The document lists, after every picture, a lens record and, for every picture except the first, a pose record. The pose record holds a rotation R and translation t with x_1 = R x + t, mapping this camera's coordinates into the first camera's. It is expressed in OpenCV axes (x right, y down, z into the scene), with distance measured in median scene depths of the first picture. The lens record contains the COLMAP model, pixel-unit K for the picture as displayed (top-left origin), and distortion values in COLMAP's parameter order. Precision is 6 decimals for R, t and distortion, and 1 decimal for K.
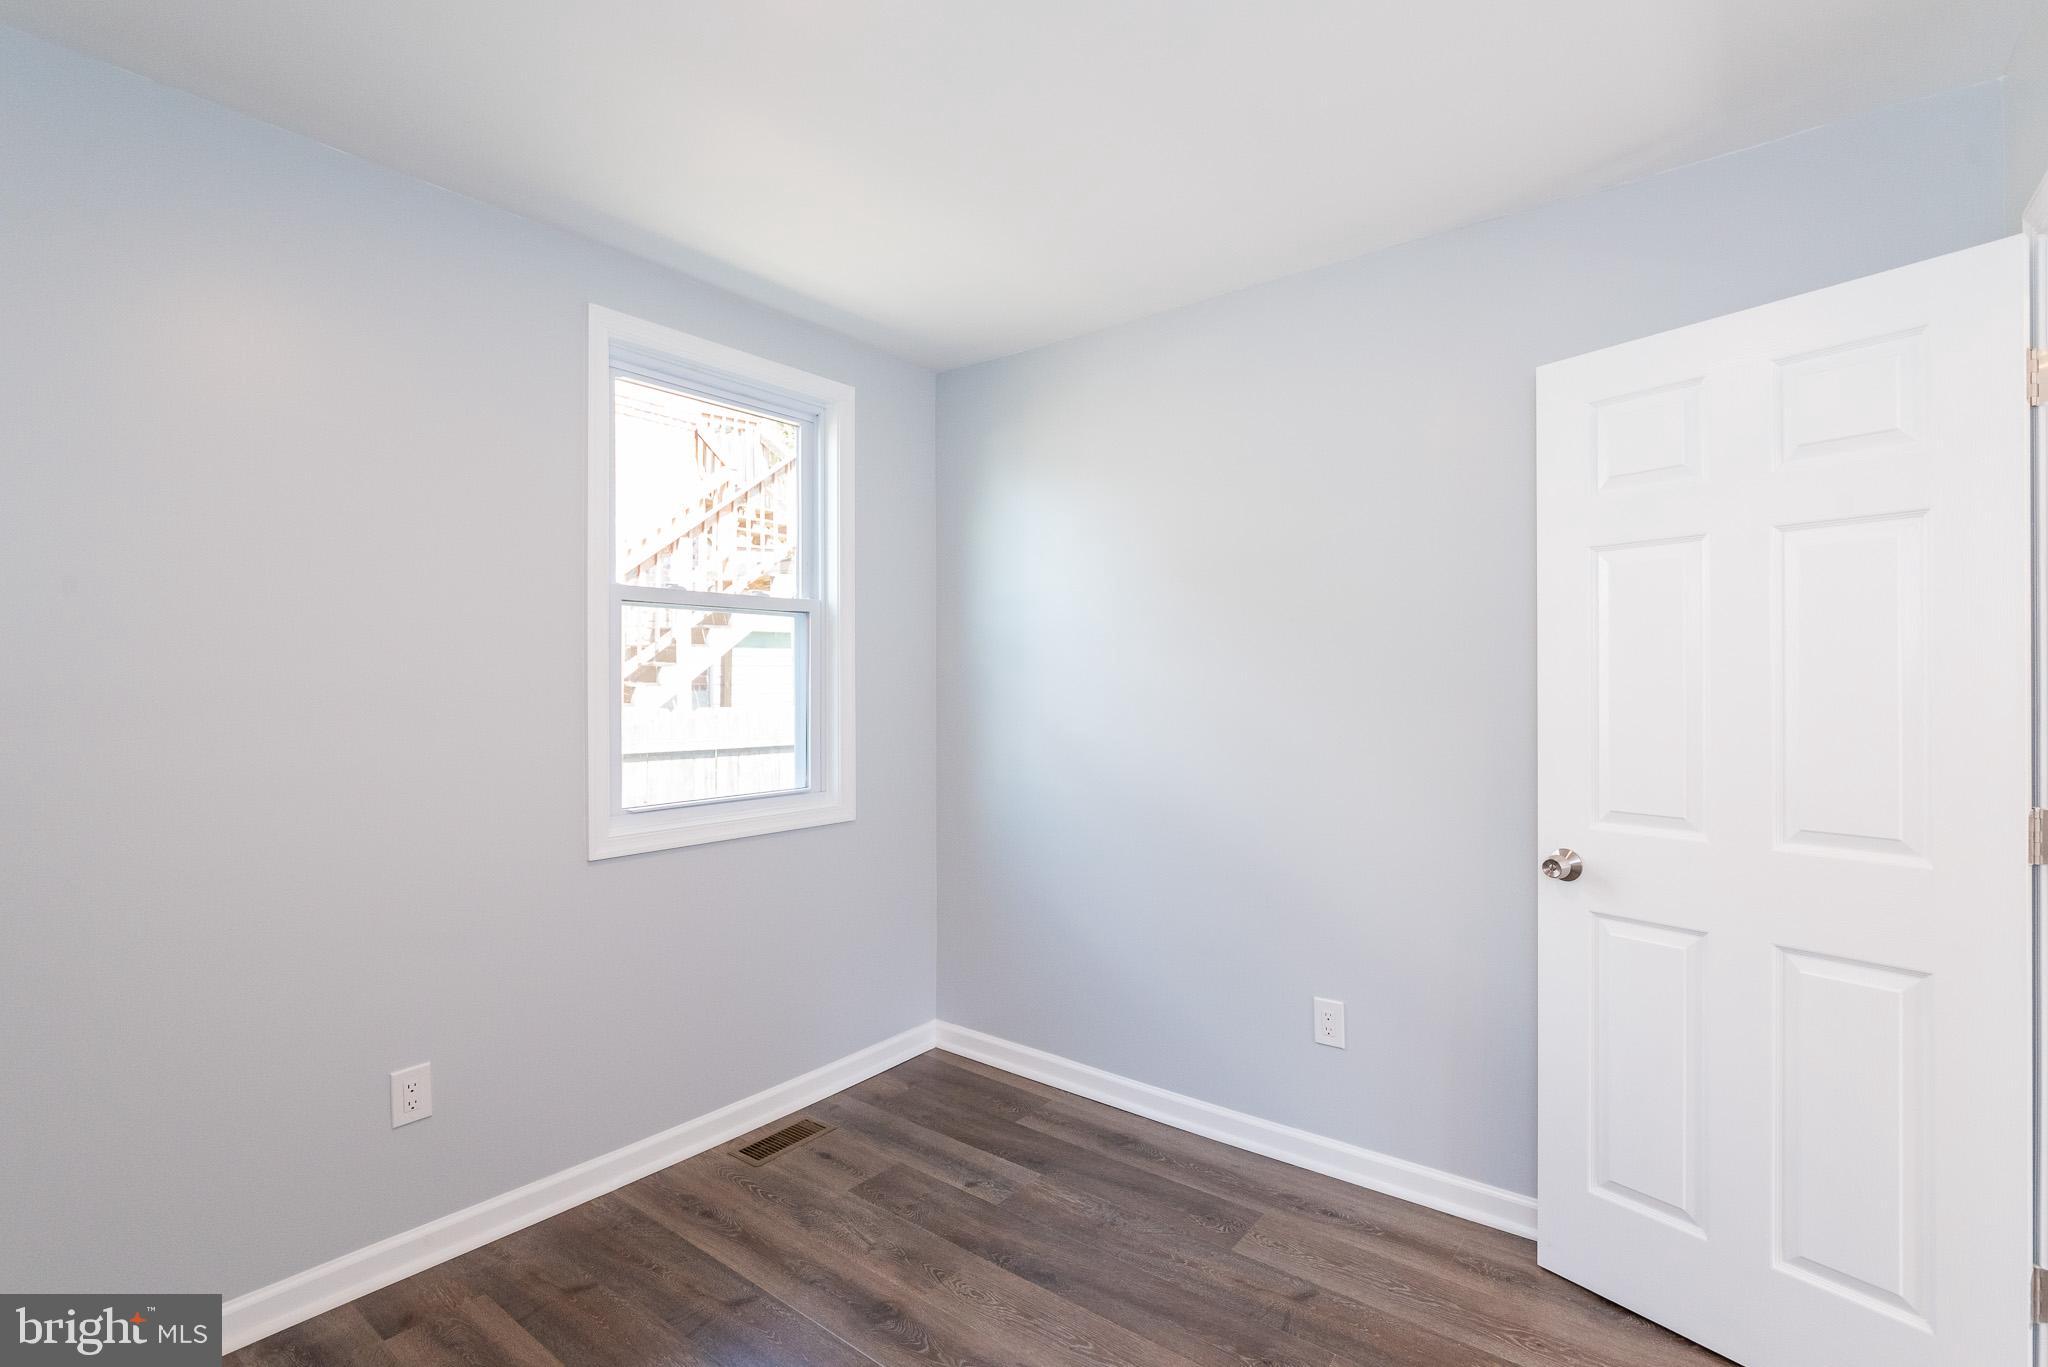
lens RADIAL K [[979.2, 0, 1026.5], [0, 979.2, 692.0], [0, 0, 1]] dist [-0.001541, -0.000360]
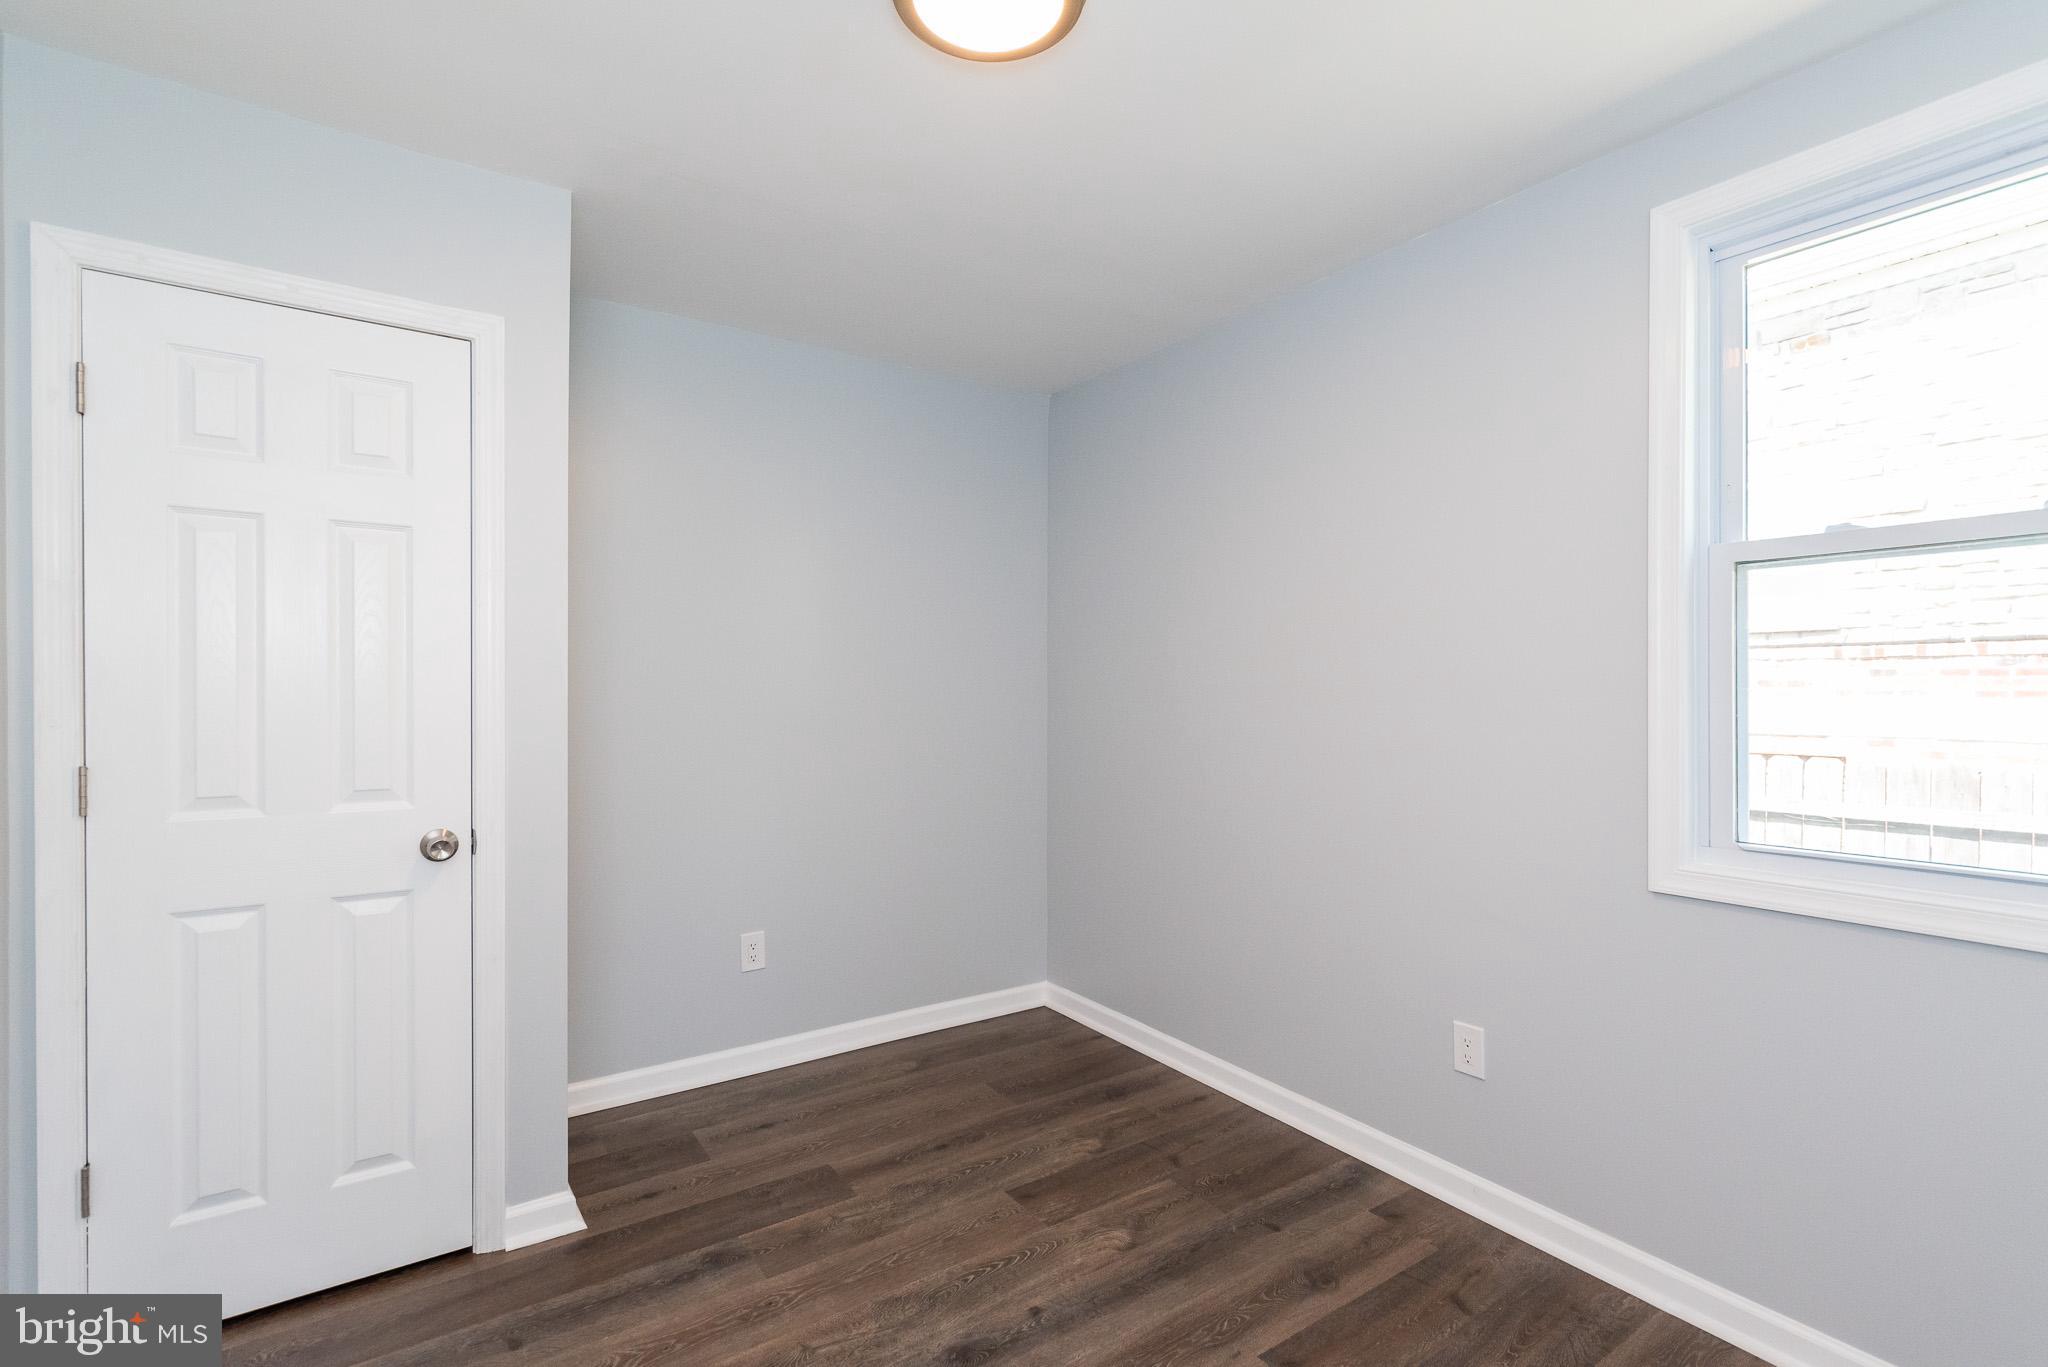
lens RADIAL K [[979.2, 0, 1026.5], [0, 979.2, 692.0], [0, 0, 1]] dist [-0.001541, -0.000360]
pose [[-0.343585, 0.003838, -0.939114, 0.580369], [0.001362, 0.999993, 0.003589, 0.002412], [0.939121, -0.000046, -0.343588, 0.908917]]
